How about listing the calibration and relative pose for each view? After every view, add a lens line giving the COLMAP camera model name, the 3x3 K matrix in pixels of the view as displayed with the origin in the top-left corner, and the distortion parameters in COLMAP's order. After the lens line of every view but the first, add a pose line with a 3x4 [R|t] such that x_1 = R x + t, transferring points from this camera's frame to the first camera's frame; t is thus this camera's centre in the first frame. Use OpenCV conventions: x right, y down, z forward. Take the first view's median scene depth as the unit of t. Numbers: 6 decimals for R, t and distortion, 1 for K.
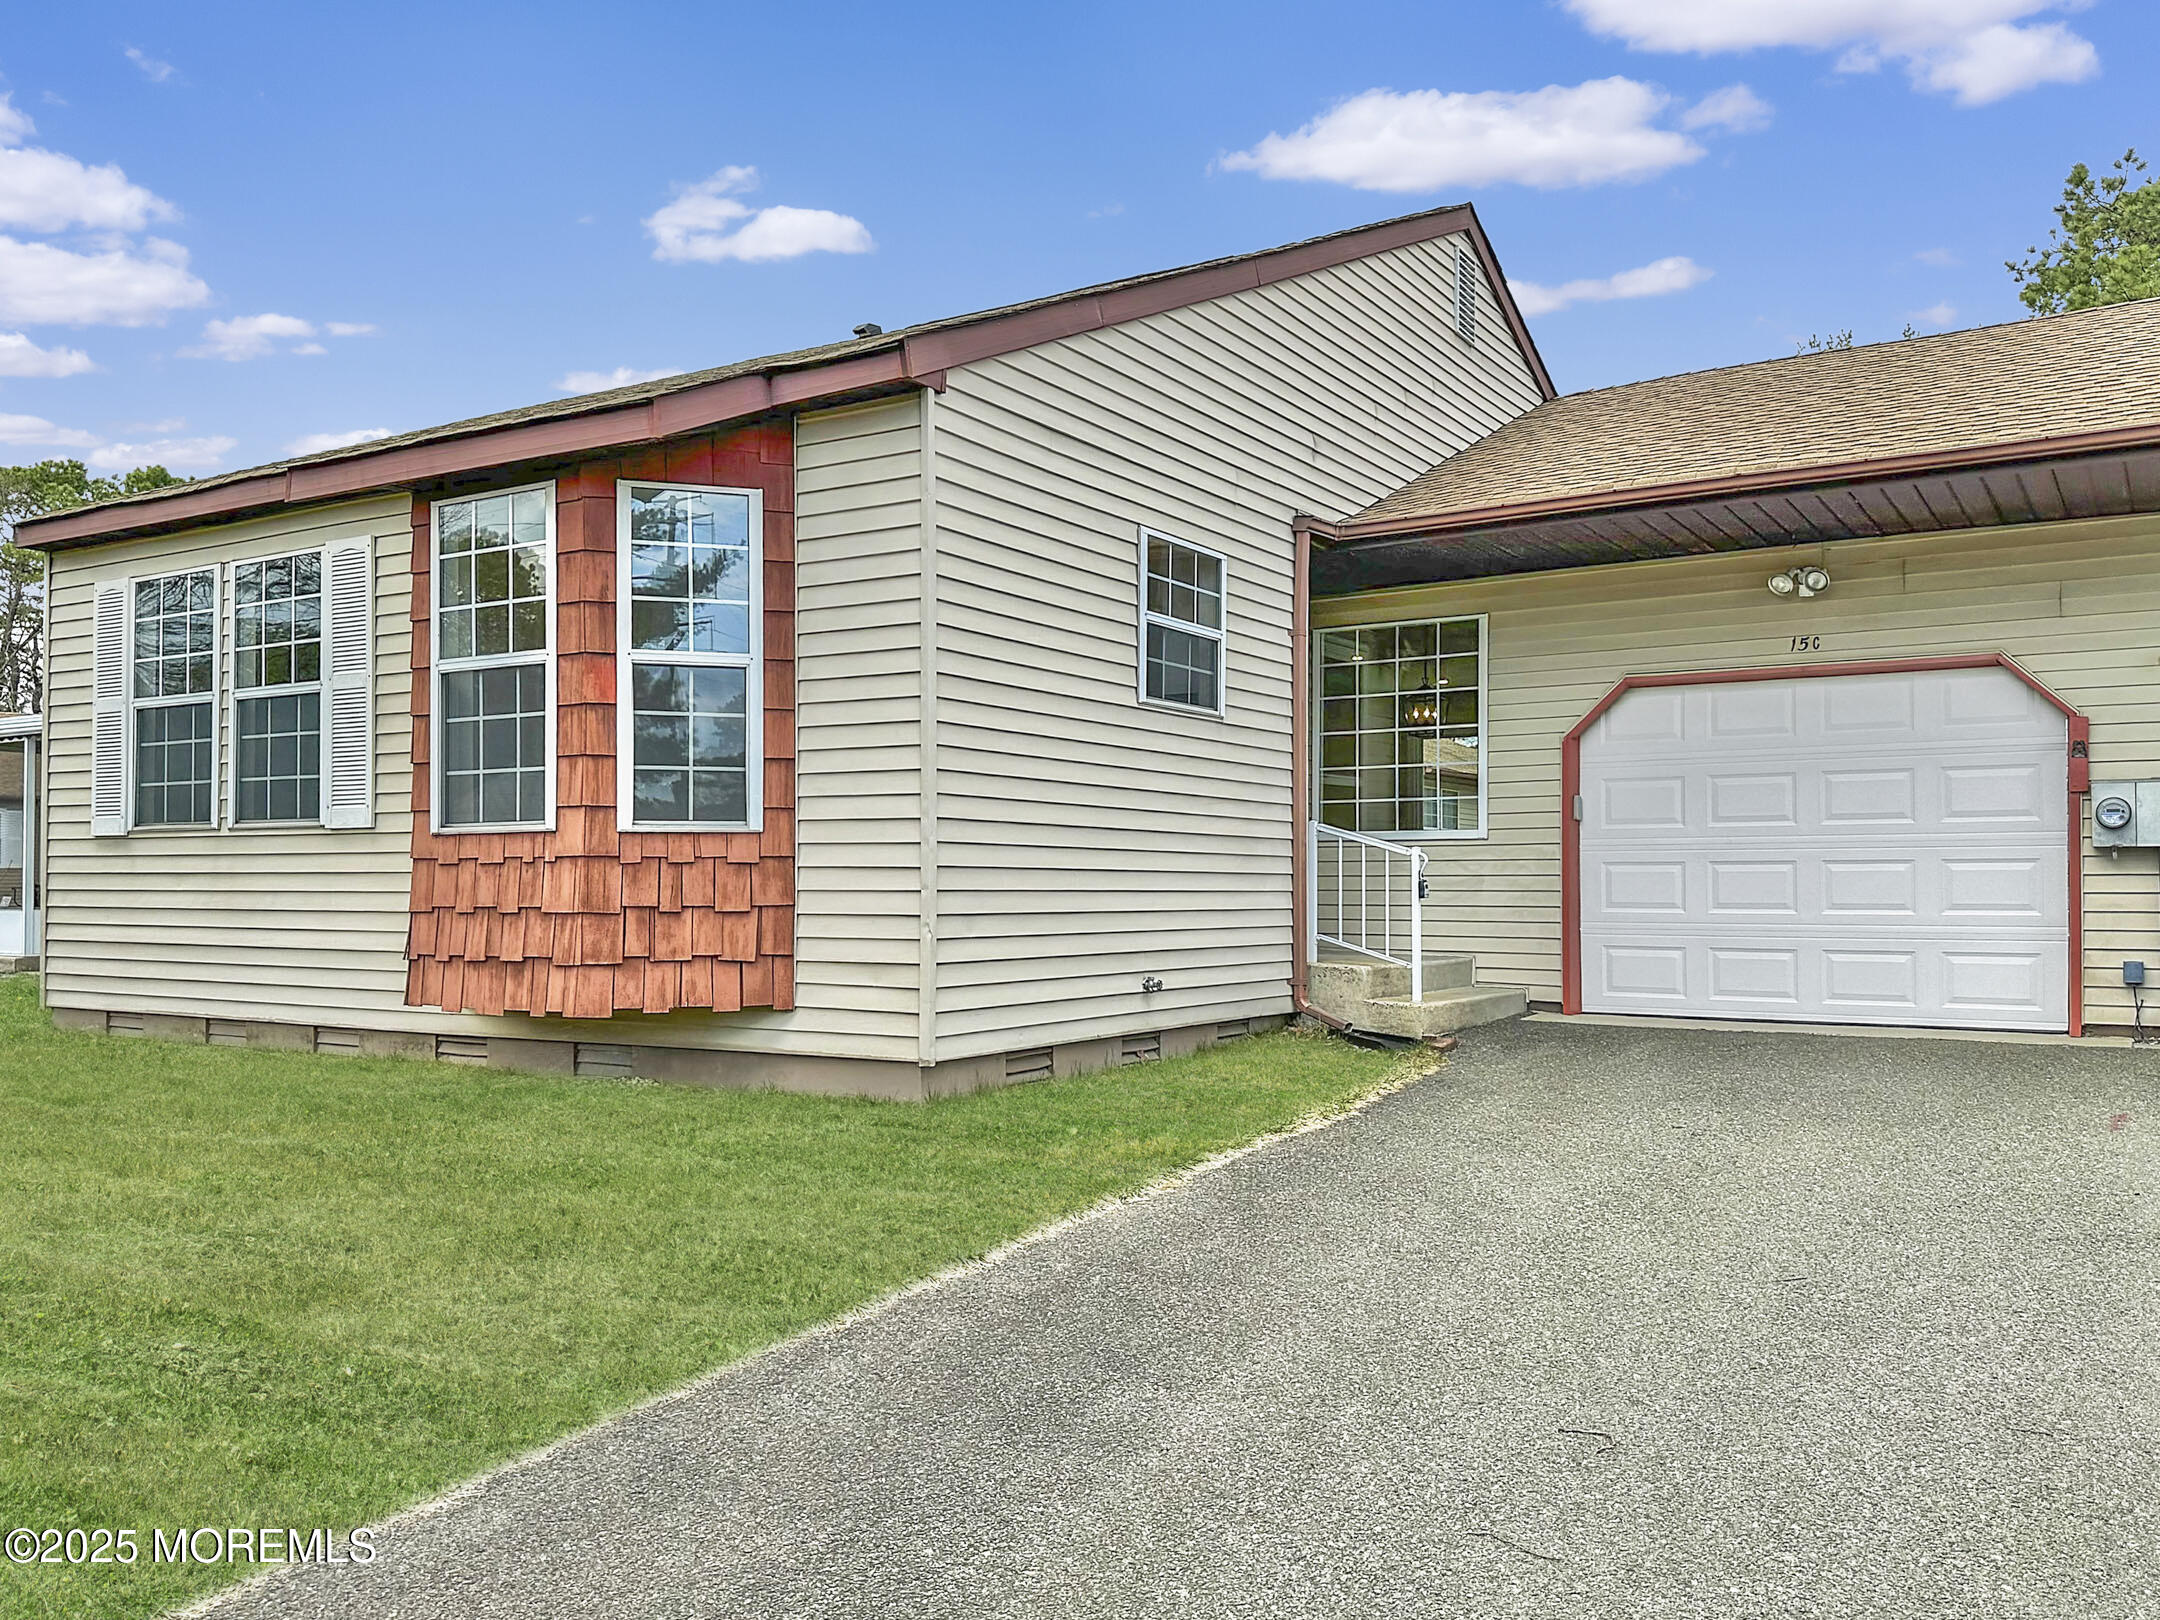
lens RADIAL K [[1738.2, 0, 1084.6], [0, 1738.2, 851.4], [0, 0, 1]] dist [0.165929, -0.296907]
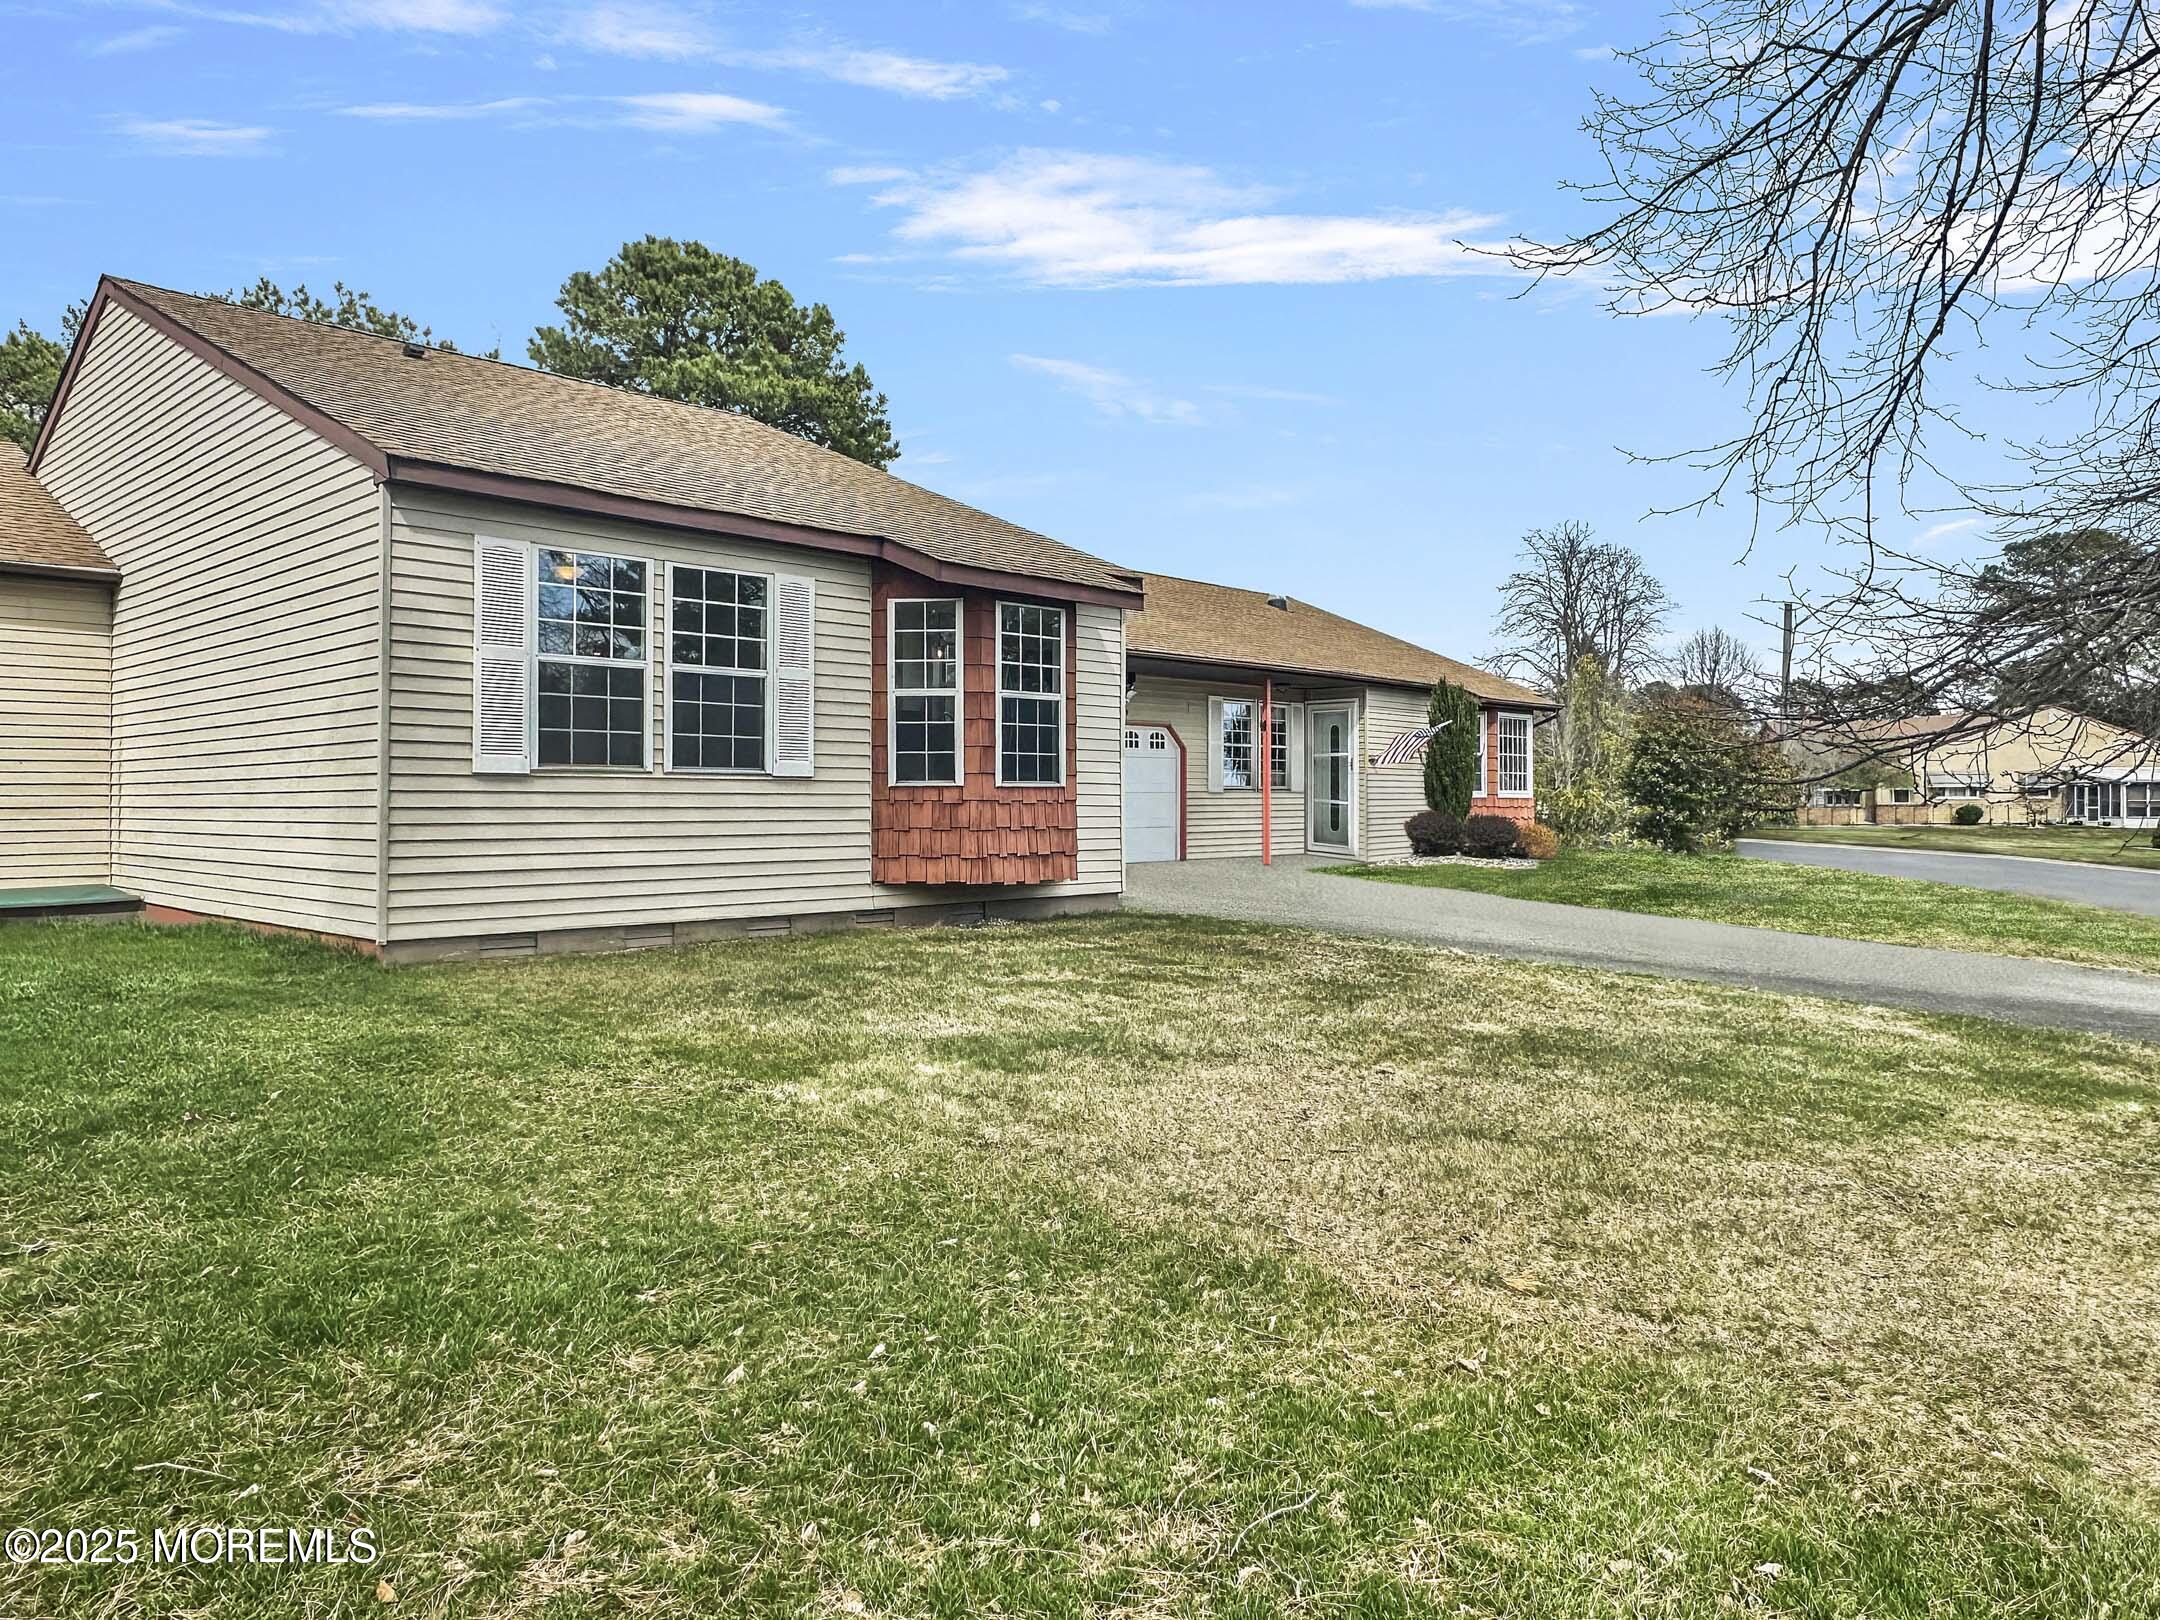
lens RADIAL K [[1456.5, 0, 1080.8], [0, 1456.5, 803.0], [0, 0, 1]] dist [0.000165, 0.000164]
pose [[0.204508, -0.000154, 0.978865, -1.533986], [-0.017540, 0.999839, 0.003822, -0.000030], [-0.978708, -0.017951, 0.204472, 0.529186]]
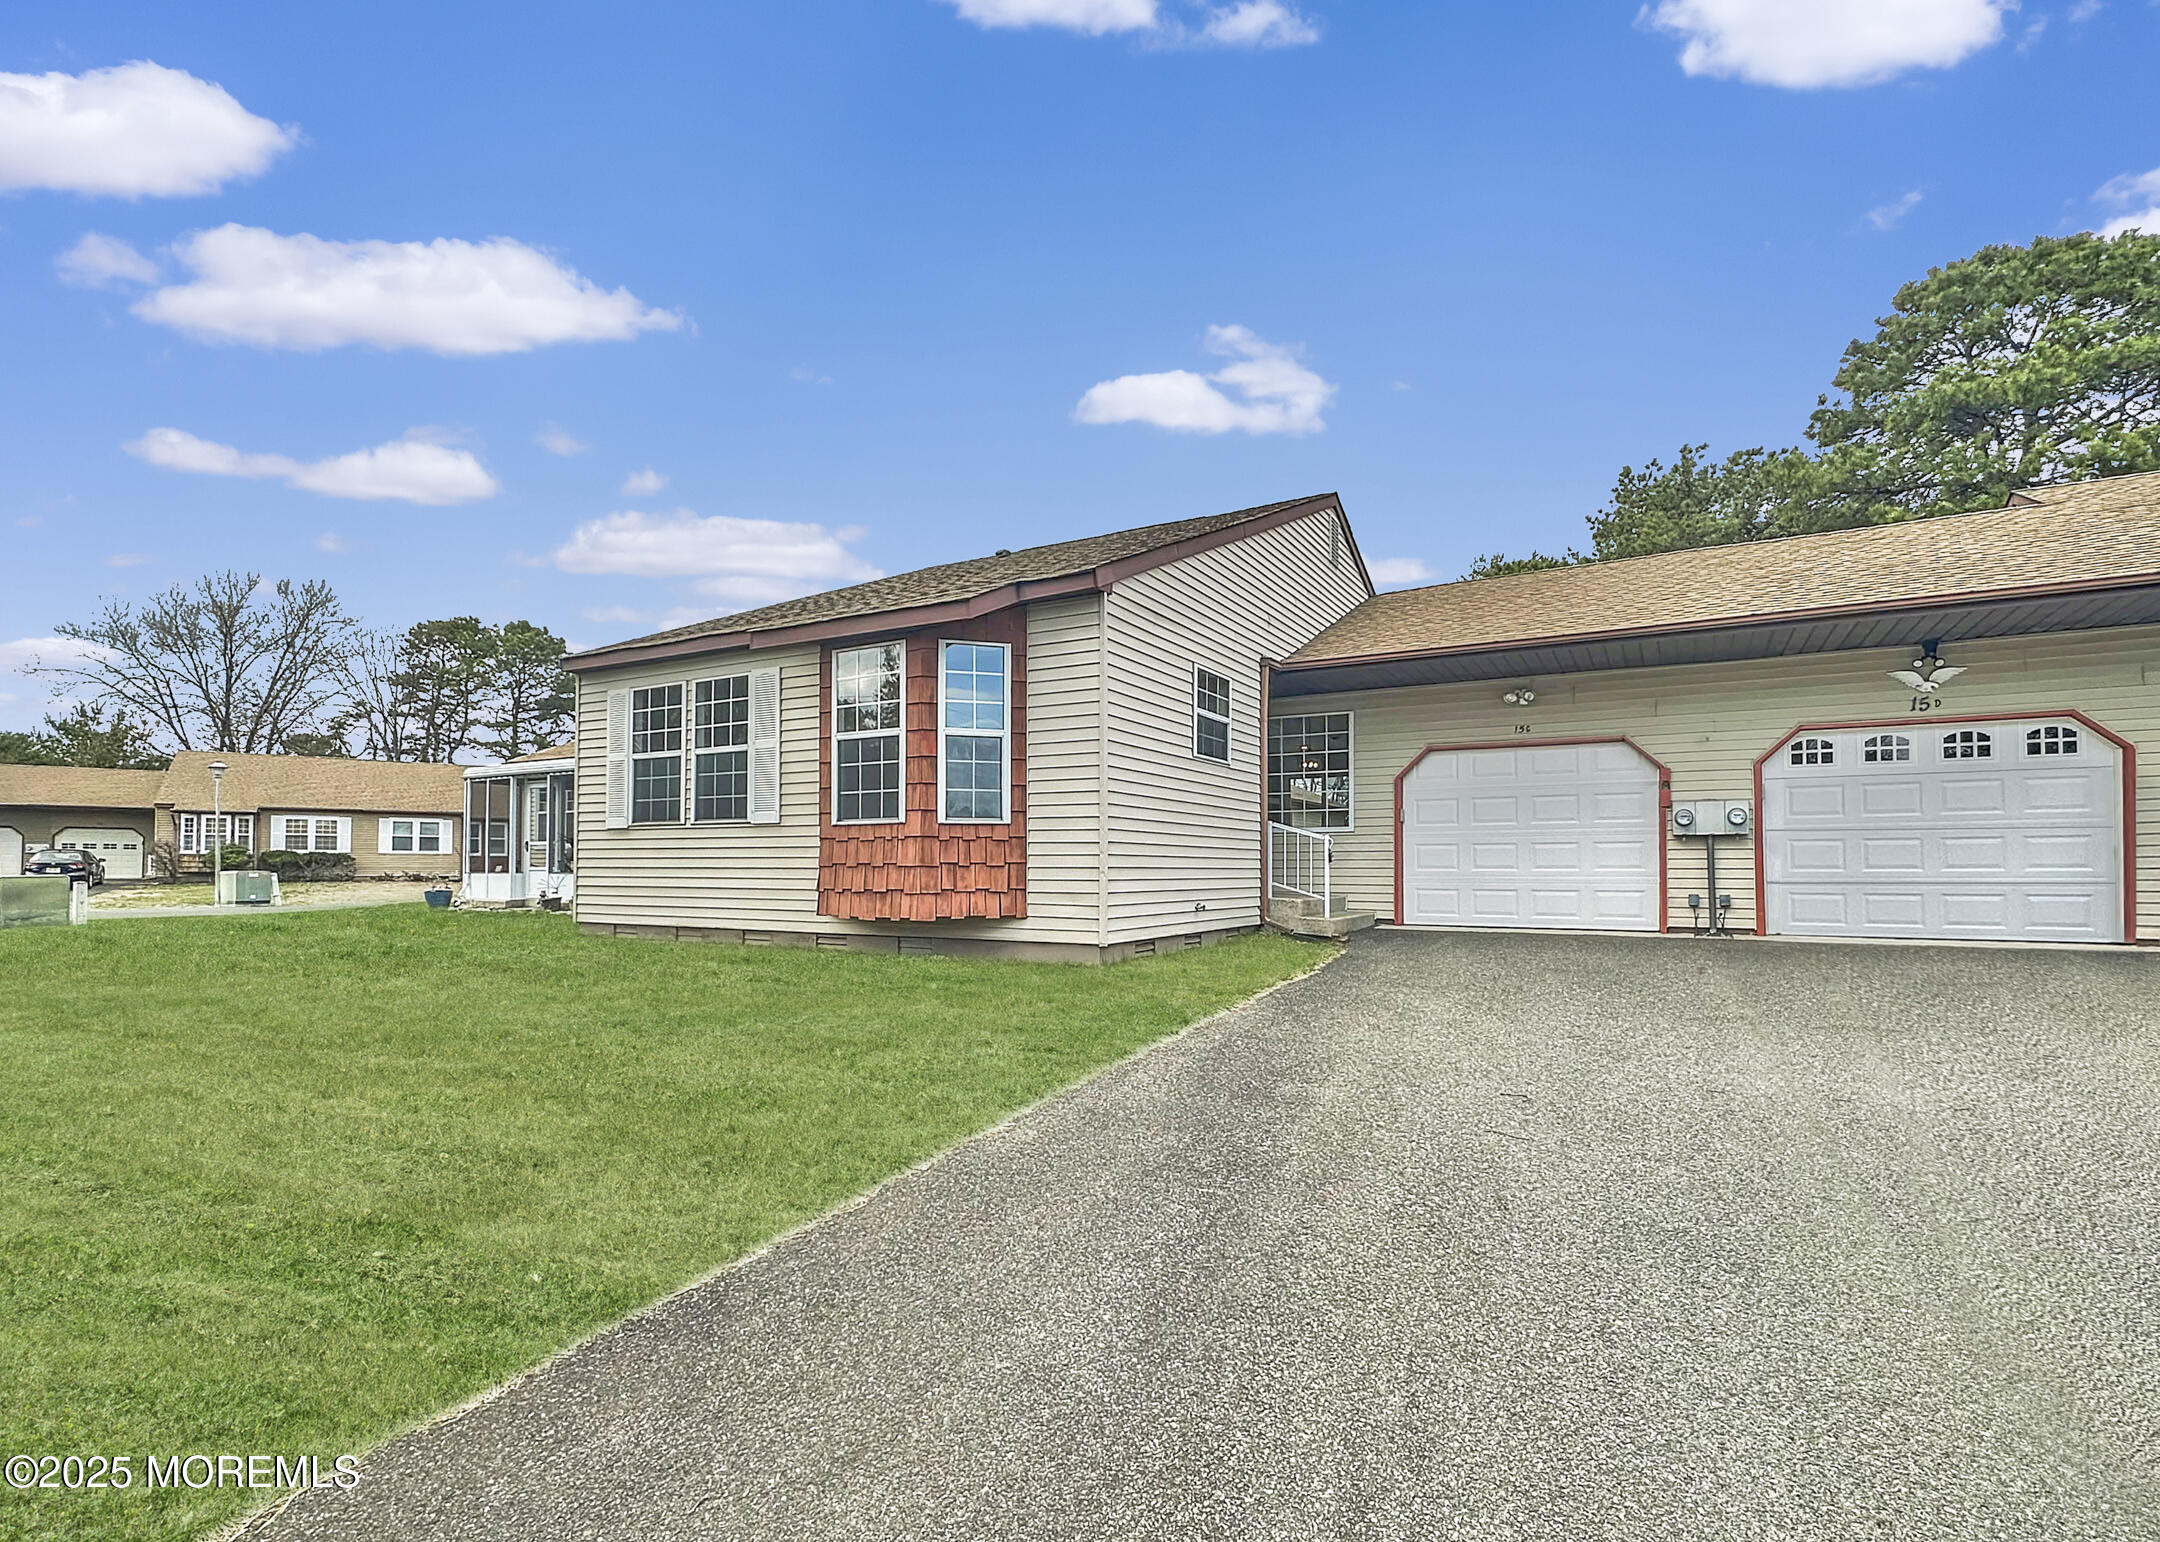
lens RADIAL K [[1030.8, 0, 1087.8], [0, 1030.8, 846.4], [0, 0, 1]] dist [0.000143, 0.000049]
pose [[0.998980, 0.000988, 0.045155, -0.125042], [-0.000928, 0.999999, -0.001366, 0.012161], [-0.045156, 0.001322, 0.998979, -0.097854]]
